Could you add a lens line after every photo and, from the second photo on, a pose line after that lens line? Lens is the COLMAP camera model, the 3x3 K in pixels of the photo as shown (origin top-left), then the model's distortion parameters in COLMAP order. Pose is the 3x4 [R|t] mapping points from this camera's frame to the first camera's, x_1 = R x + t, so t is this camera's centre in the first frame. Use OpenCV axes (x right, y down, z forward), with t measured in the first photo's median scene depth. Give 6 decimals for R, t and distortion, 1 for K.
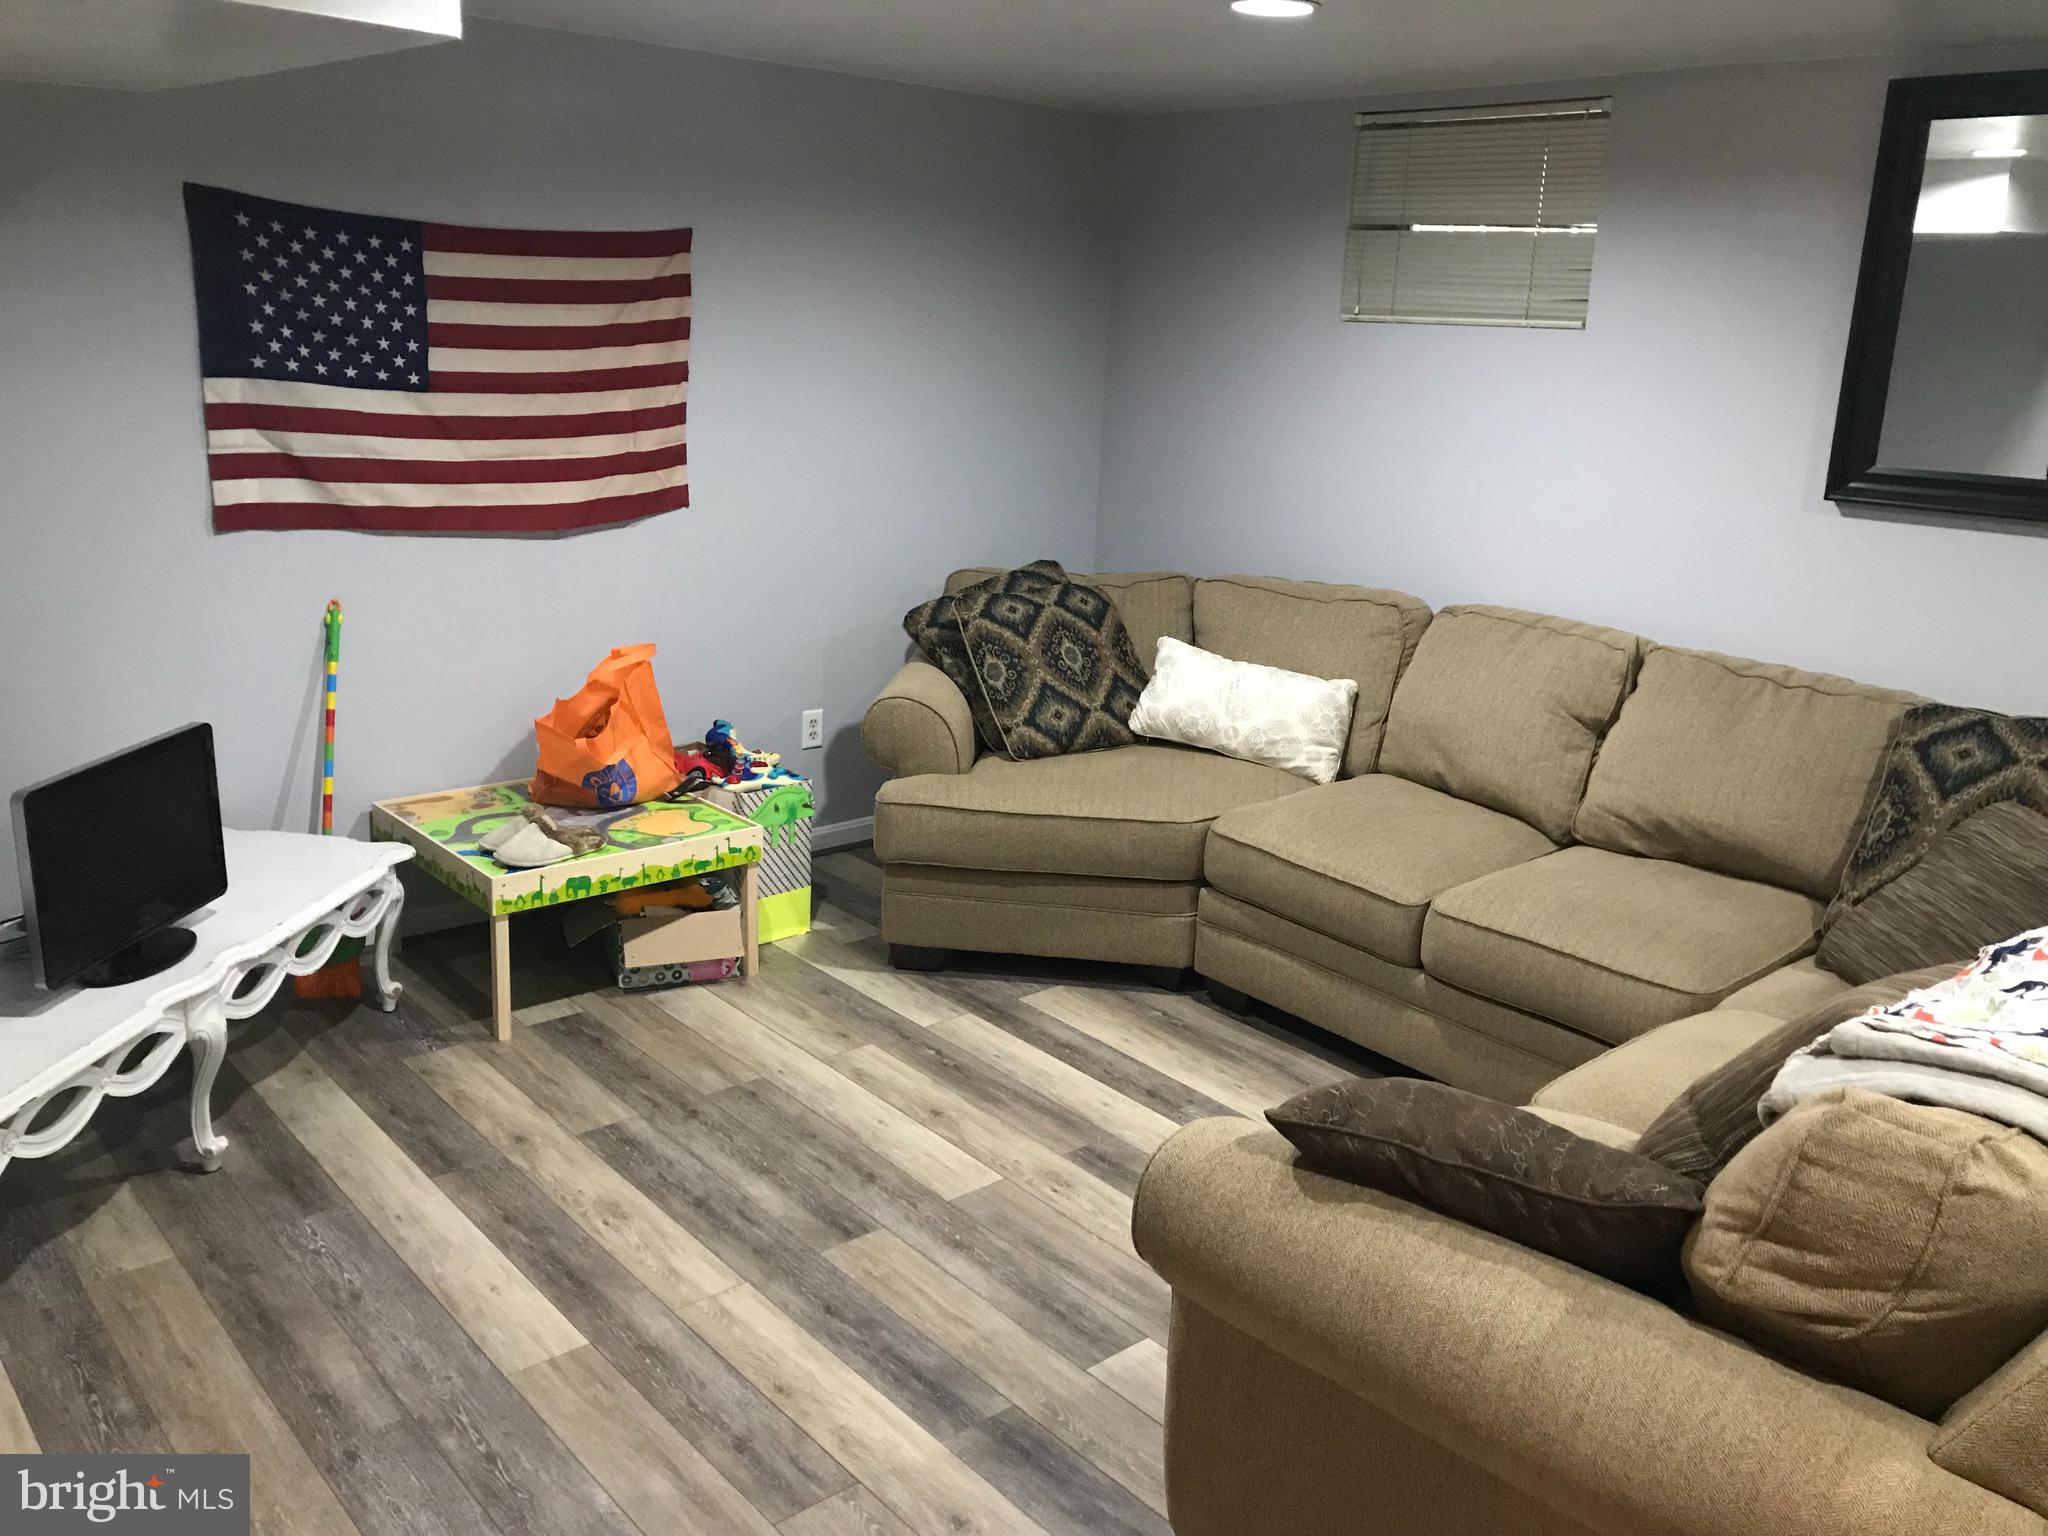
lens RADIAL K [[1702.7, 0, 1040.5], [0, 1702.7, 776.4], [0, 0, 1]] dist [0.030034, -0.008564]
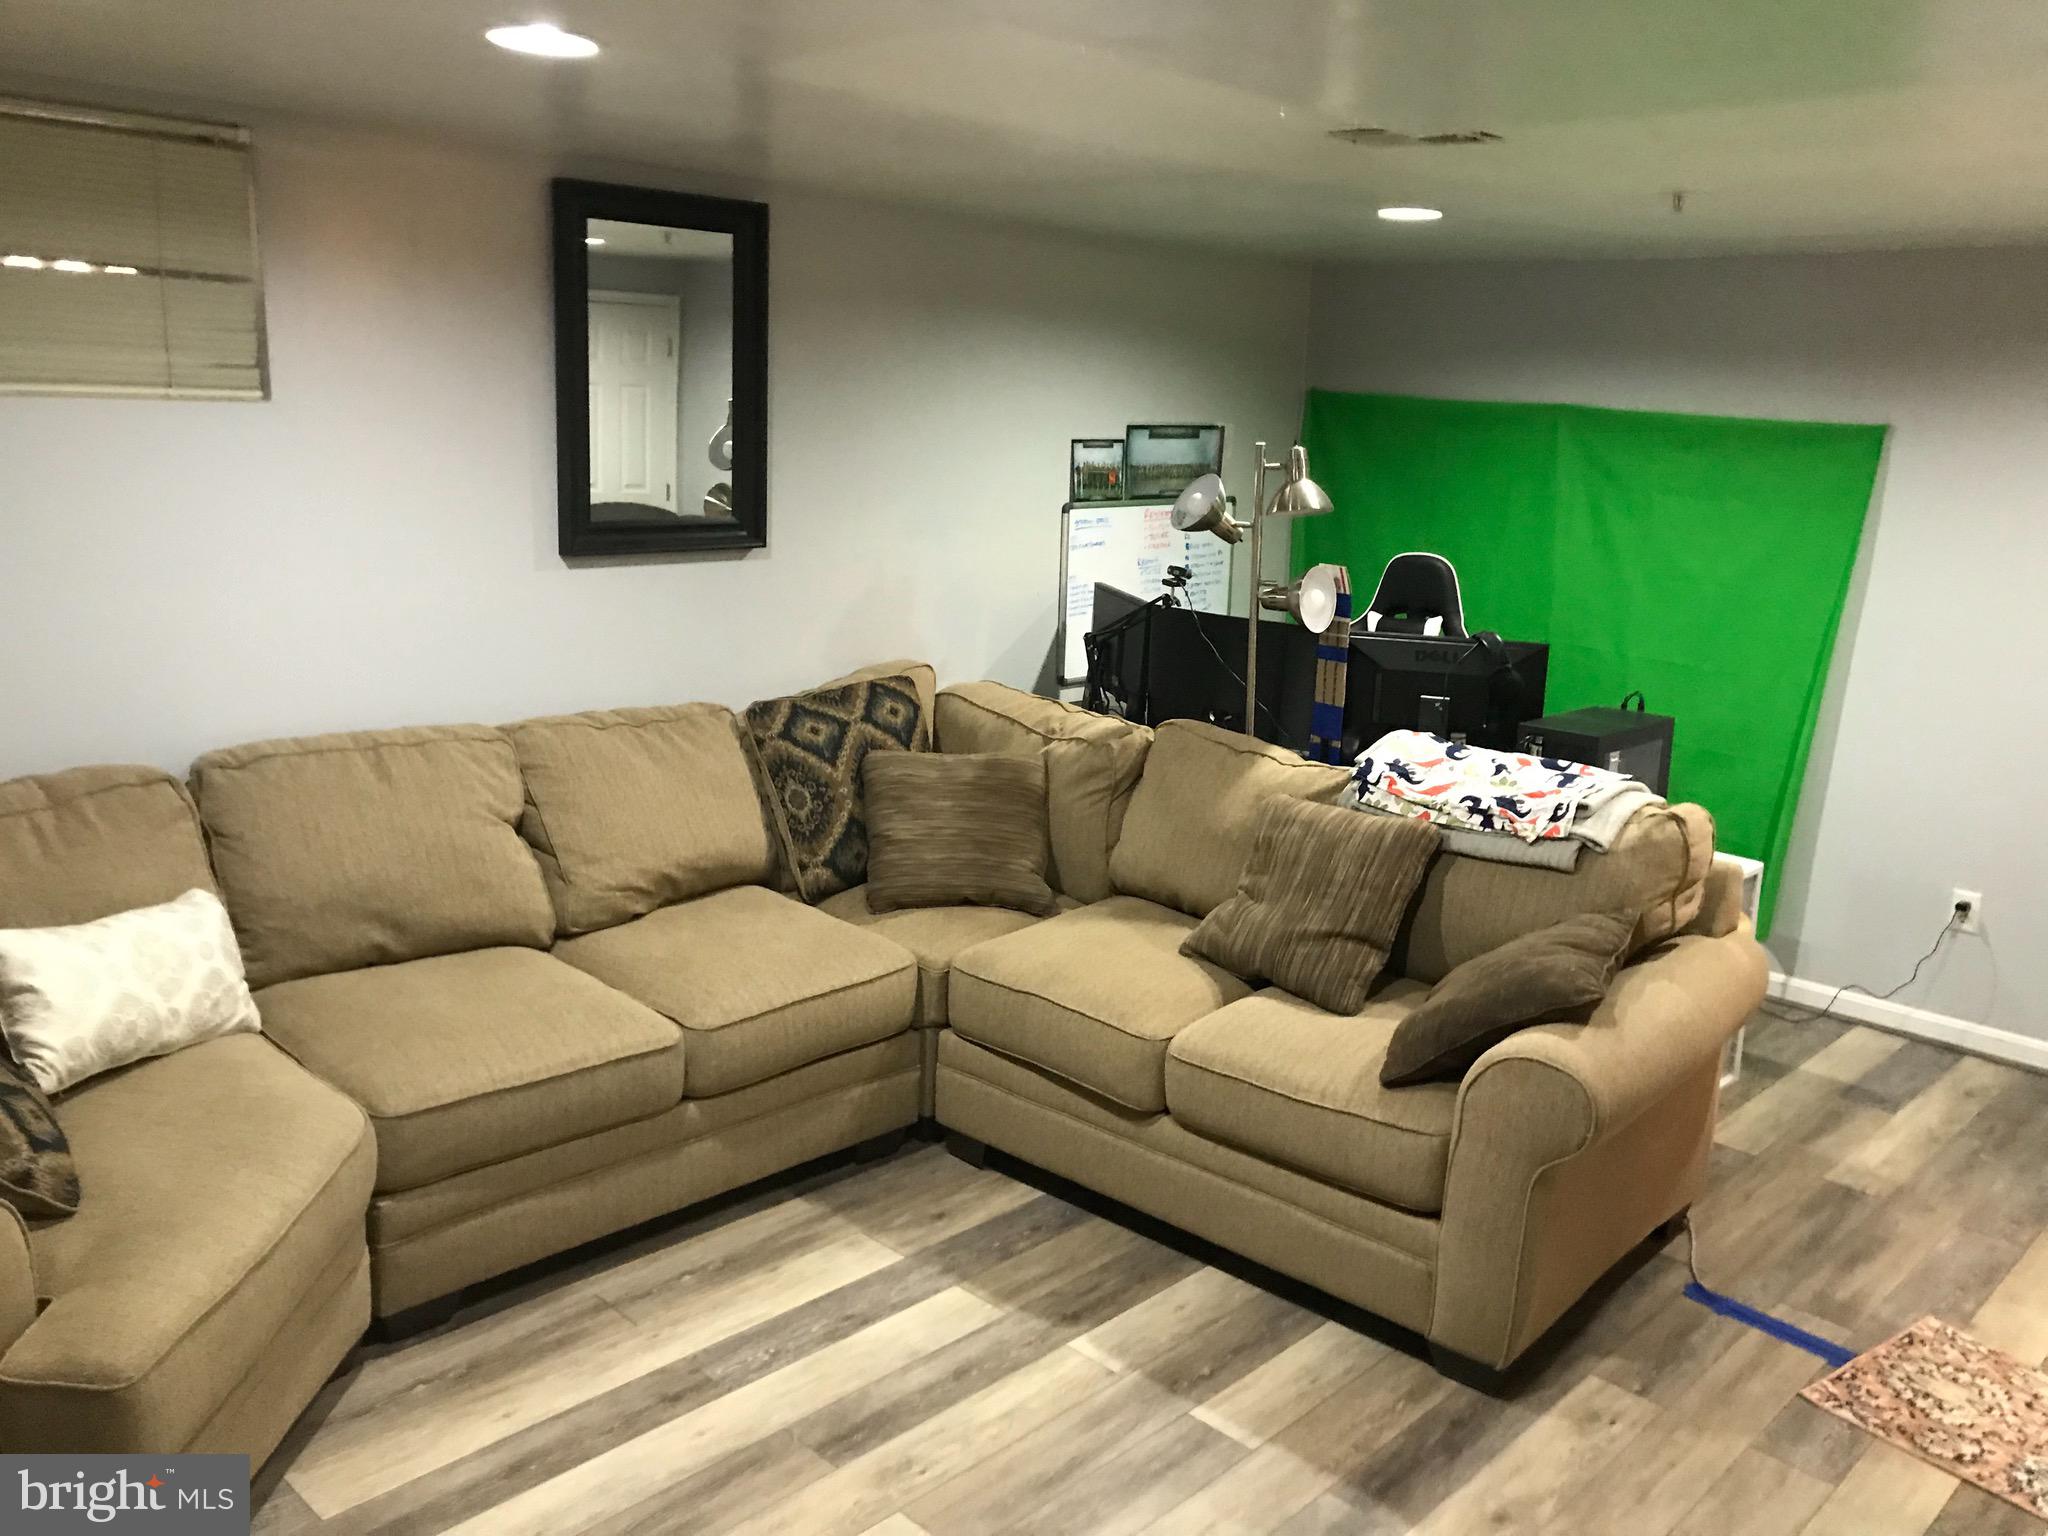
lens RADIAL K [[1702.7, 0, 1040.3], [0, 1702.7, 756.6], [0, 0, 1]] dist [0.030034, -0.008564]
pose [[-0.095580, -0.251111, 0.963228, -0.612692], [0.221440, 0.938047, 0.266520, -0.254846], [-0.970479, 0.238771, -0.034052, 0.753304]]
